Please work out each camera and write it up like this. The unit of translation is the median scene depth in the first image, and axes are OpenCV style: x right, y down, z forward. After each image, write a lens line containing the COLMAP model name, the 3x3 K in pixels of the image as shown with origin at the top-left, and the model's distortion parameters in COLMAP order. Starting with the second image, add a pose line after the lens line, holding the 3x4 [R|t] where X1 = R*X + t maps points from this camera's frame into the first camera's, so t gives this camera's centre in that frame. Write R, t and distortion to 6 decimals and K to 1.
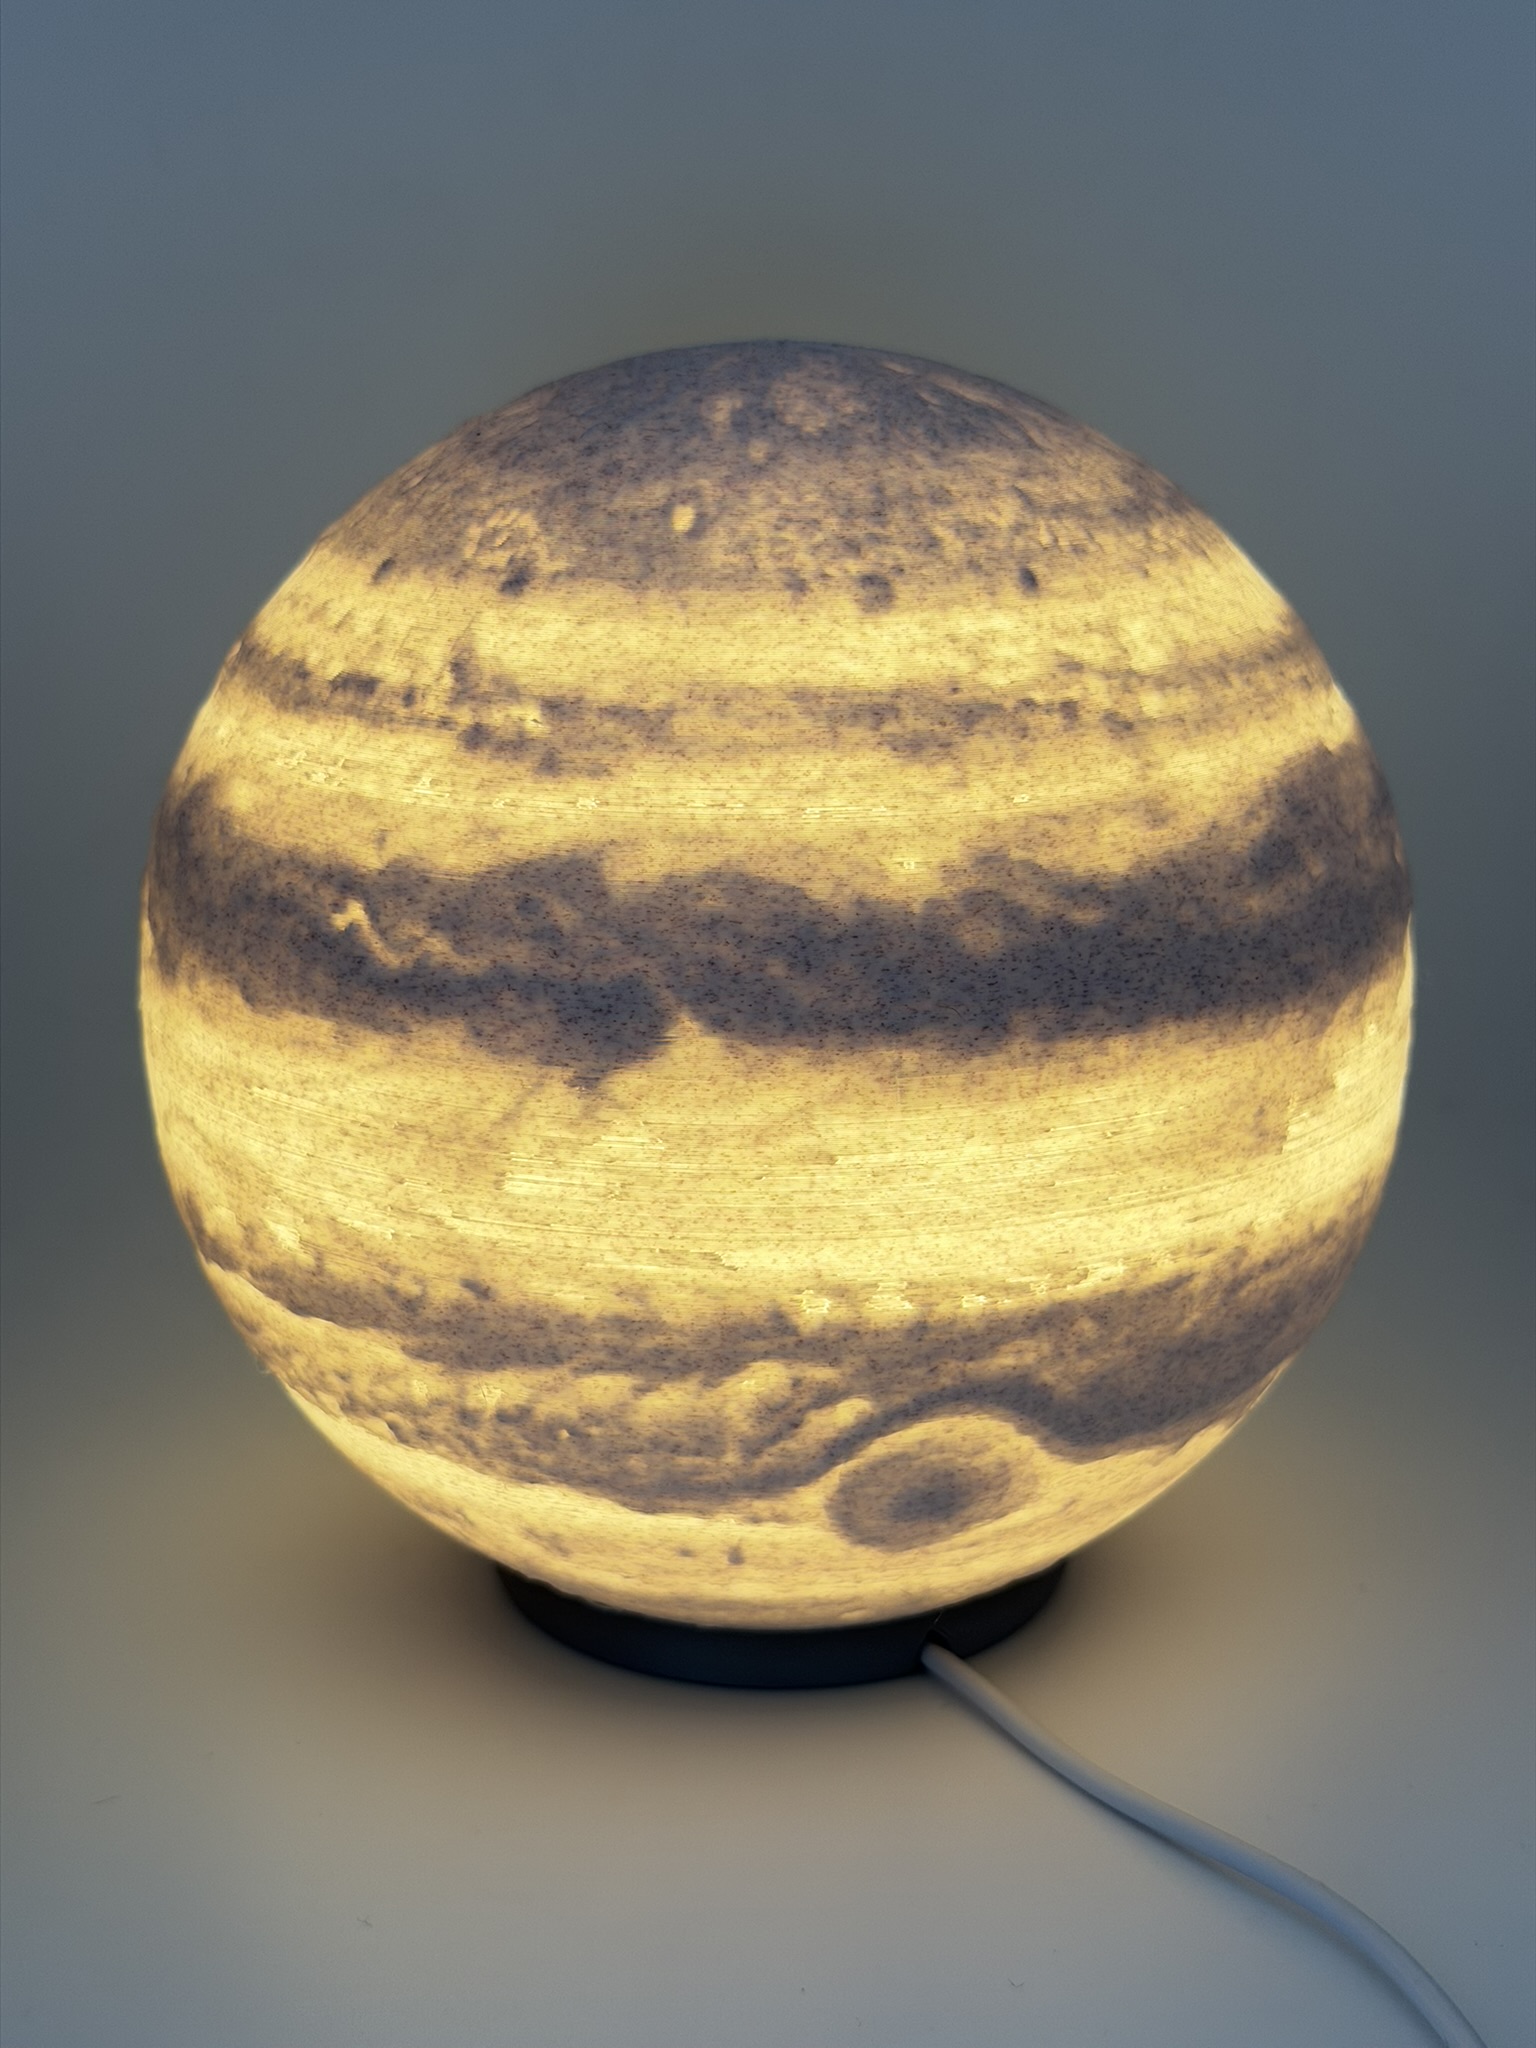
lens RADIAL K [[2883.3, 0, 765.7], [0, 2883.3, 1026.2], [0, 0, 1]] dist [0.000436, 0.000000]
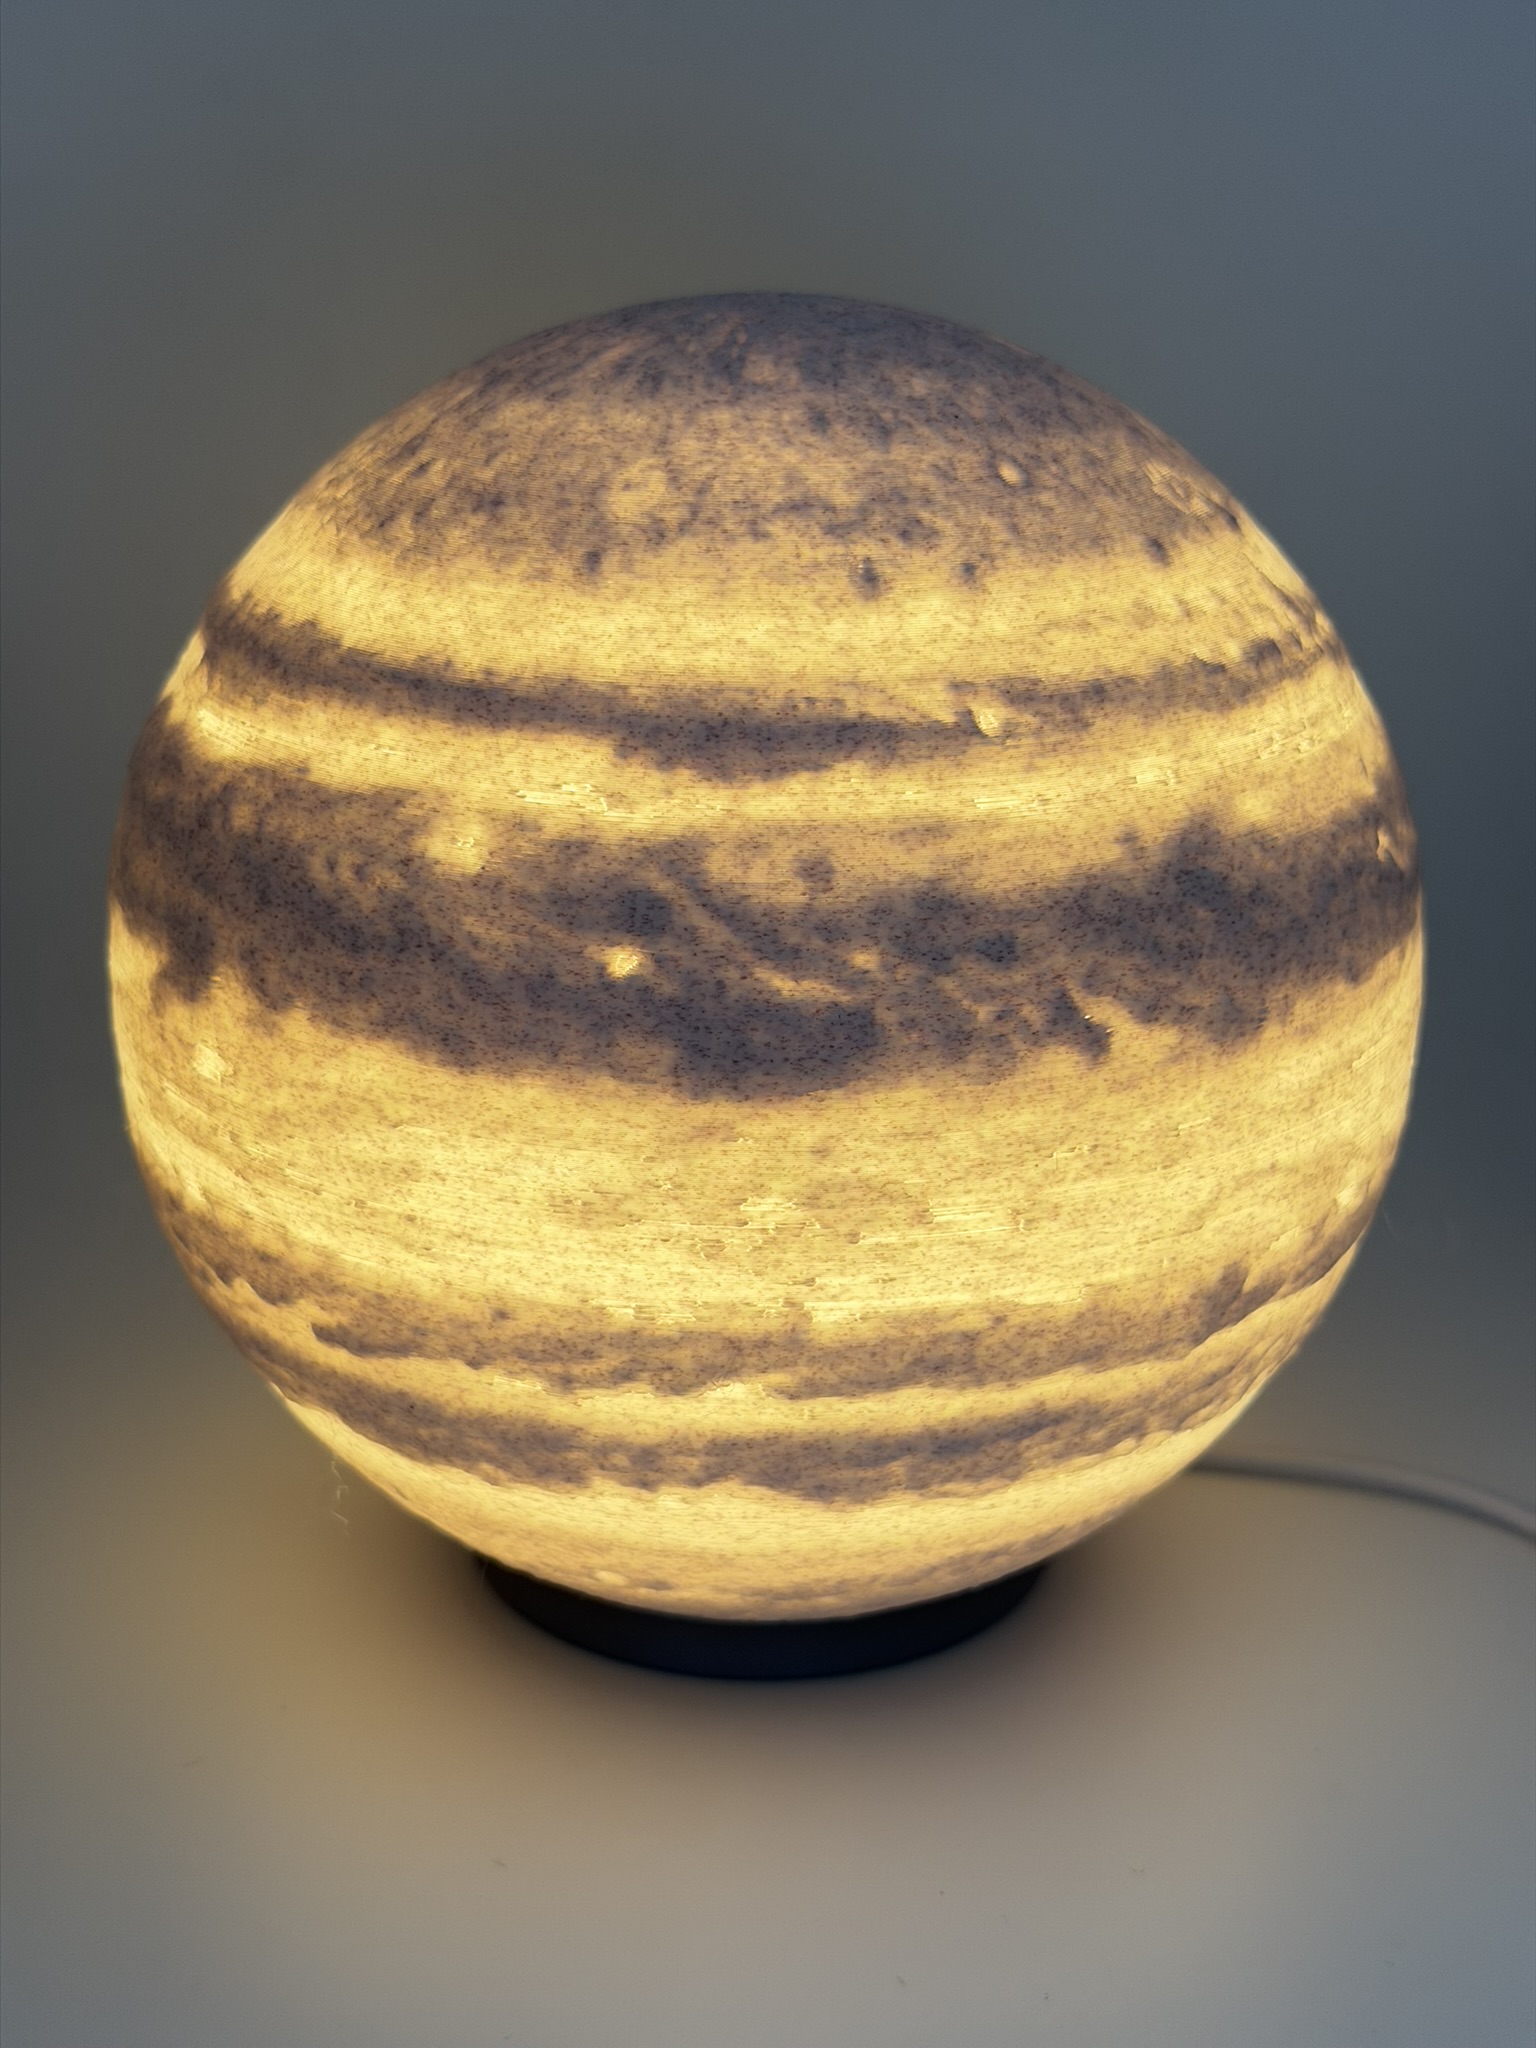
lens RADIAL K [[2883.3, 0, 768.2], [0, 2883.3, 1024.2], [0, 0, 1]] dist [0.000436, 0.000000]
pose [[-0.125960, -0.332345, 0.934709, -1.072876], [0.284767, 0.890447, 0.354982, -0.399232], [-0.950285, 0.310888, -0.017520, 1.205847]]
